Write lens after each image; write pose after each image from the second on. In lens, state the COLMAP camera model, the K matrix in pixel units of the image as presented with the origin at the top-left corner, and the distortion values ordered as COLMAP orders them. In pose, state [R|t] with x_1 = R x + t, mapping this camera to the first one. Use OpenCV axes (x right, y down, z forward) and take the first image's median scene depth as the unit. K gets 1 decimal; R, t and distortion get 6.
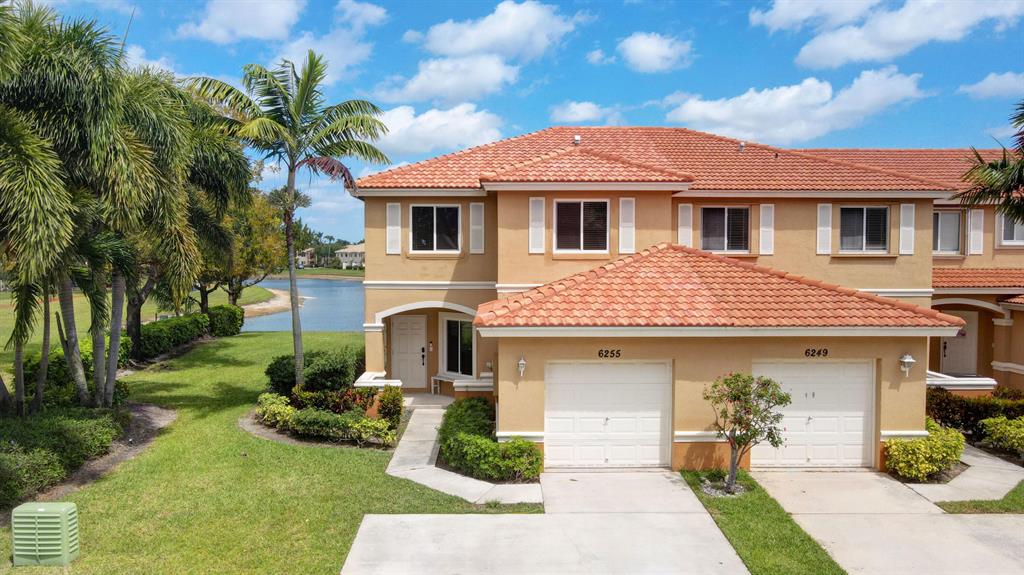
lens RADIAL K [[739.9, 0, 512.0], [0, 739.9, 287.5], [0, 0, 1]] dist [-0.002784, -0.001241]
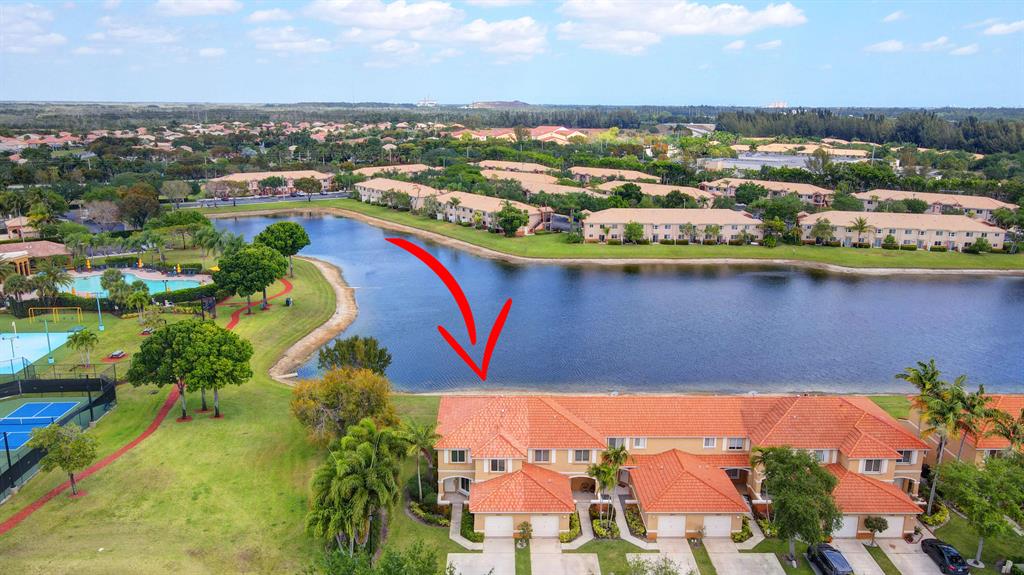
lens RADIAL K [[739.9, 0, 512.0], [0, 739.9, 287.5], [0, 0, 1]] dist [-0.002784, -0.001241]
pose [[0.999953, 0.009067, 0.003565, 0.145425], [-0.009622, 0.976557, 0.215046, -1.789486], [-0.001531, -0.215070, 0.976597, -2.489936]]
